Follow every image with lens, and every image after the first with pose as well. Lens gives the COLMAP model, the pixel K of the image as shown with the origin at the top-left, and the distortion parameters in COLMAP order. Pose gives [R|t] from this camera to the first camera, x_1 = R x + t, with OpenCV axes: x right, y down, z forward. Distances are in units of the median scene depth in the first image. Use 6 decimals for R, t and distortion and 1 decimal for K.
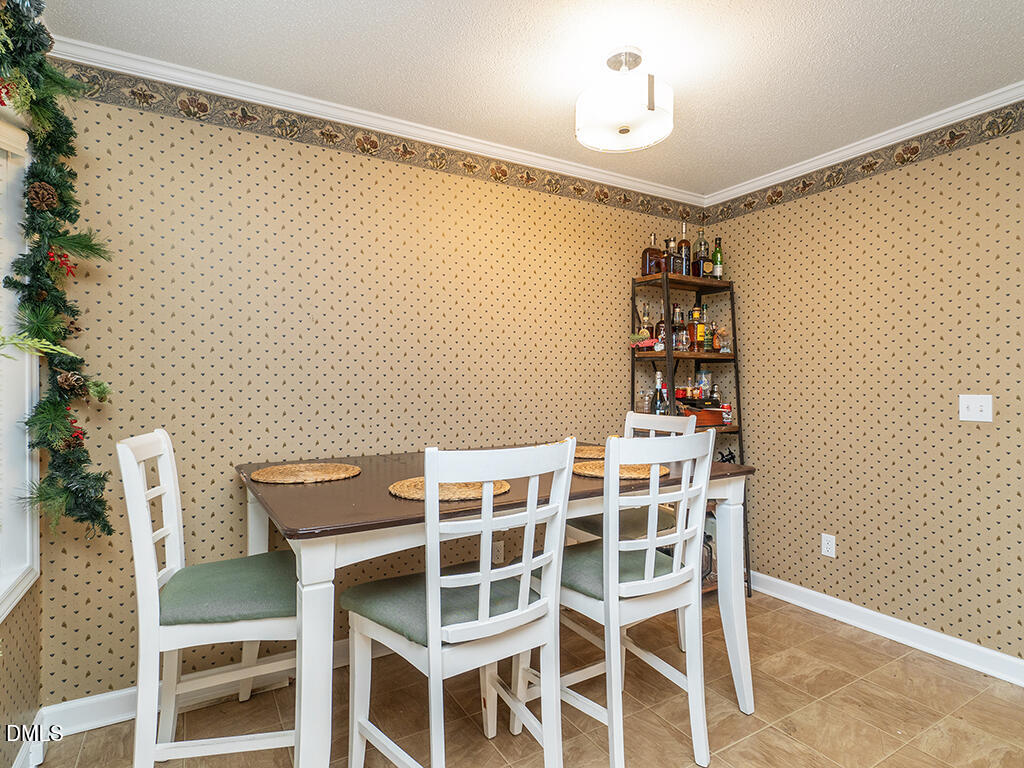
lens RADIAL K [[526.5, 0, 512.0], [0, 526.5, 384.0], [0, 0, 1]] dist [-0.002179, -0.000475]
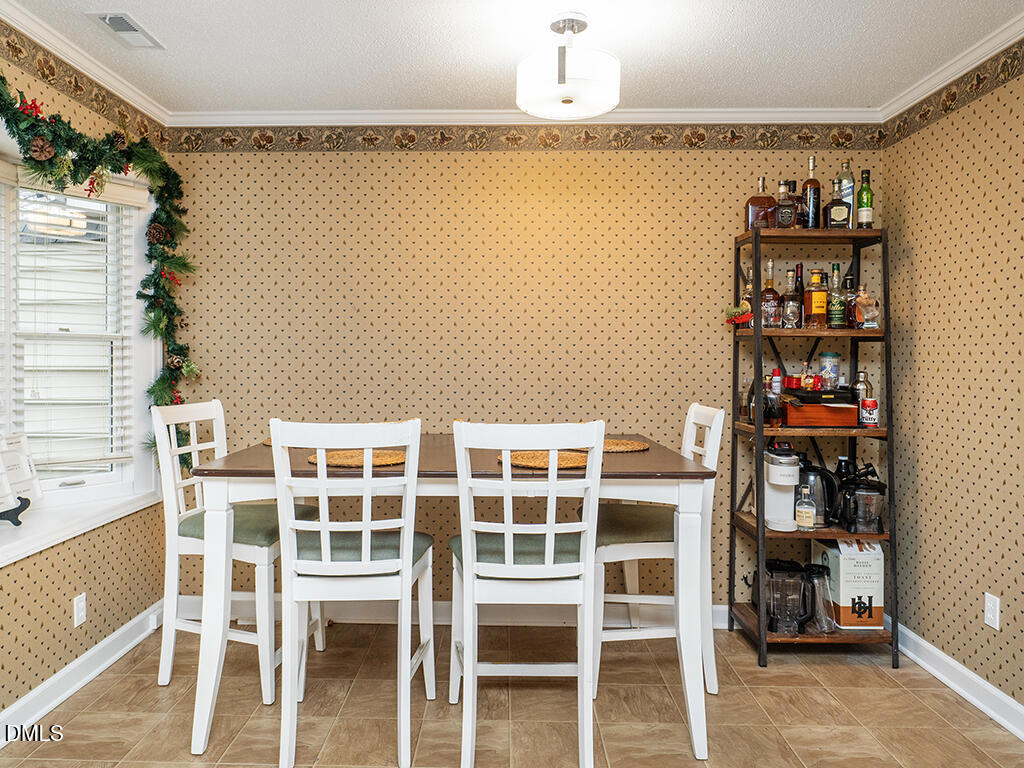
lens RADIAL K [[691.1, 0, 516.8], [0, 691.1, 371.3], [0, 0, 1]] dist [-0.003162, 0.005089]
pose [[0.866239, 0.015944, -0.499376, 0.639448], [-0.008739, 0.999821, 0.016762, -0.016187], [0.499554, -0.010155, 0.866223, -0.098541]]
